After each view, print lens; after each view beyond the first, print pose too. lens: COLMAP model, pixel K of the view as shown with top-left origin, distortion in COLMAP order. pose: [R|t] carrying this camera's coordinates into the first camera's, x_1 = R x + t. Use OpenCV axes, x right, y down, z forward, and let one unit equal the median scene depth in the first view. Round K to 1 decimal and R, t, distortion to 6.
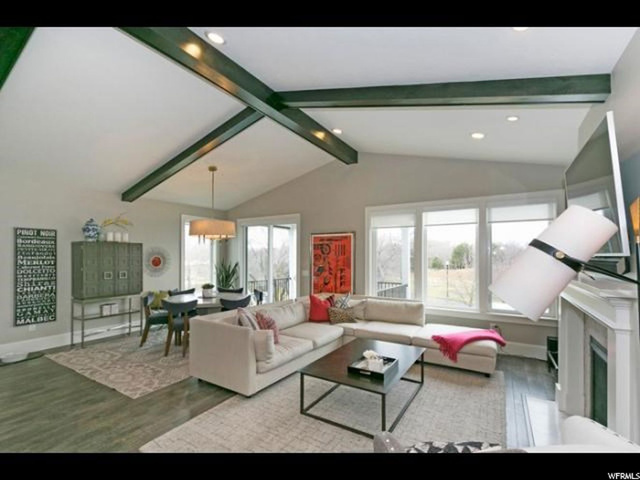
lens RADIAL K [[297.4, 0, 318.2], [0, 297.4, 256.4], [0, 0, 1]] dist [0.001621, -0.001100]
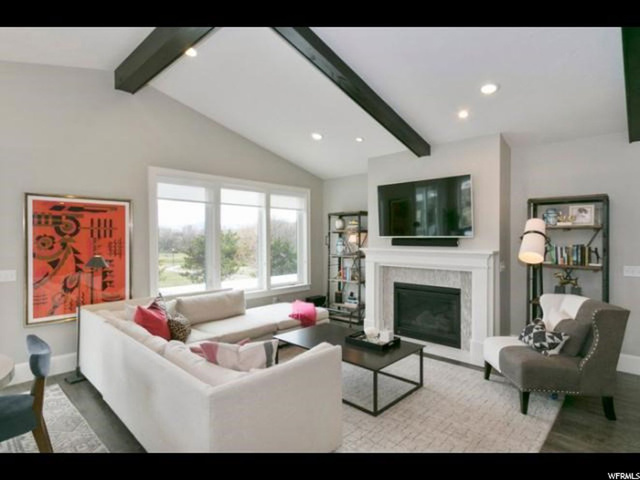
lens RADIAL K [[347.6, 0, 316.8], [0, 347.6, 236.8], [0, 0, 1]] dist [0.004837, -0.003255]
pose [[0.203892, -0.004182, 0.978984, -0.654371], [-0.000200, 0.999991, 0.004313, -0.009928], [-0.978993, -0.001075, 0.203890, 0.561716]]
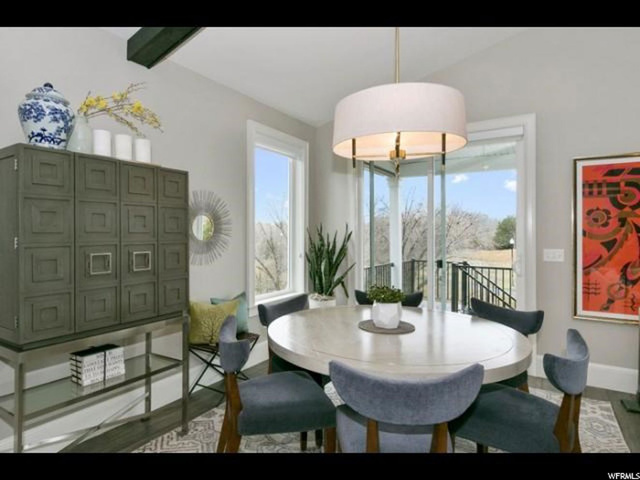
lens RADIAL K [[372.3, 0, 314.8], [0, 372.3, 233.9], [0, 0, 1]] dist [-0.002672, 0.001173]
pose [[0.999944, -0.001594, -0.010495, -0.508296], [0.001575, 0.999997, -0.001767, 0.036377], [0.010498, 0.001750, 0.999943, 0.651822]]
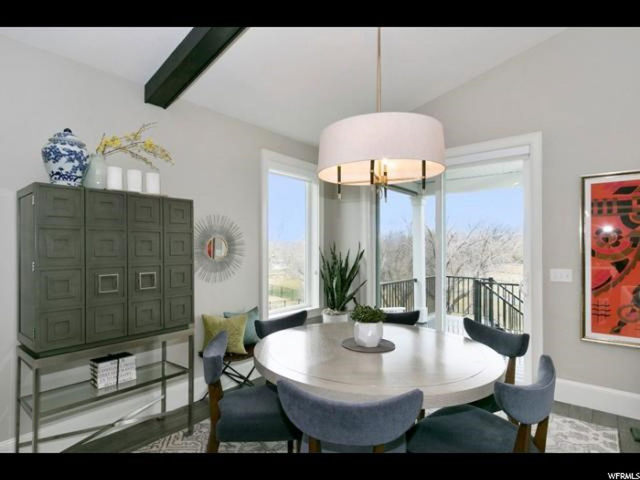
lens RADIAL K [[347.6, 0, 315.4], [0, 347.6, 247.7], [0, 0, 1]] dist [0.004837, -0.003255]
pose [[0.990889, -0.004339, -0.134609, -0.428614], [0.003966, 0.999988, -0.003043, 0.025120], [0.134621, 0.002481, 0.990894, 0.657038]]
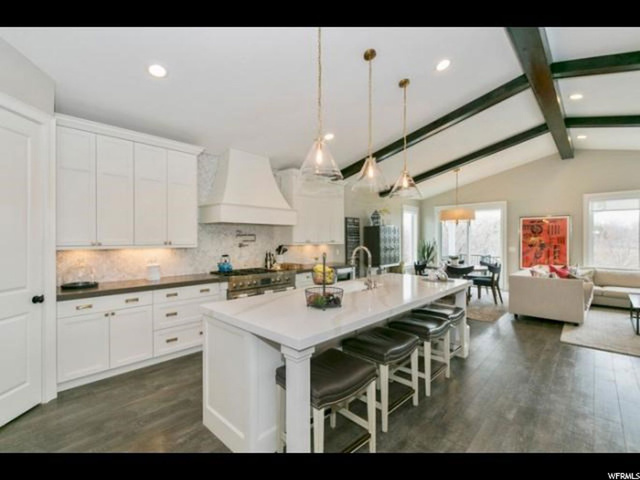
lens RADIAL K [[297.4, 0, 316.0], [0, 297.4, 240.2], [0, 0, 1]] dist [0.001621, -0.001100]
pose [[0.978953, -0.004069, -0.204044, -0.801530], [0.005348, 0.999969, 0.005722, 0.010658], [0.204015, -0.006693, 0.978945, -0.498413]]
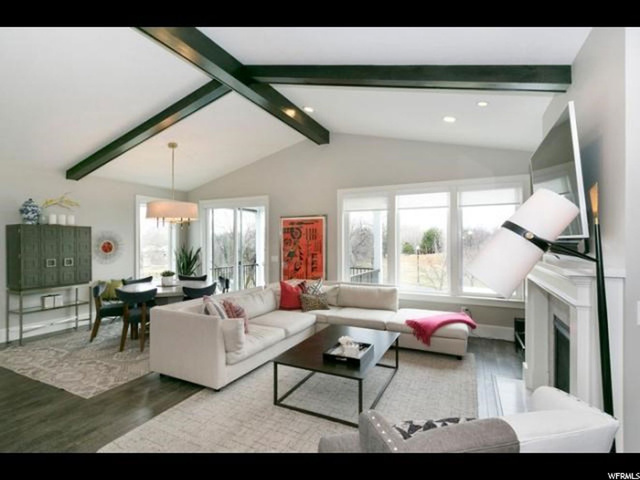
lens RADIAL K [[315.4, 0, 315.7], [0, 315.4, 242.2], [0, 0, 1]] dist [0.000365, -0.002515]
pose [[0.995201, -0.003737, 0.097781, -0.014062], [0.003579, 0.999992, 0.001792, 0.003519], [-0.097787, -0.001433, 0.995206, -0.010721]]
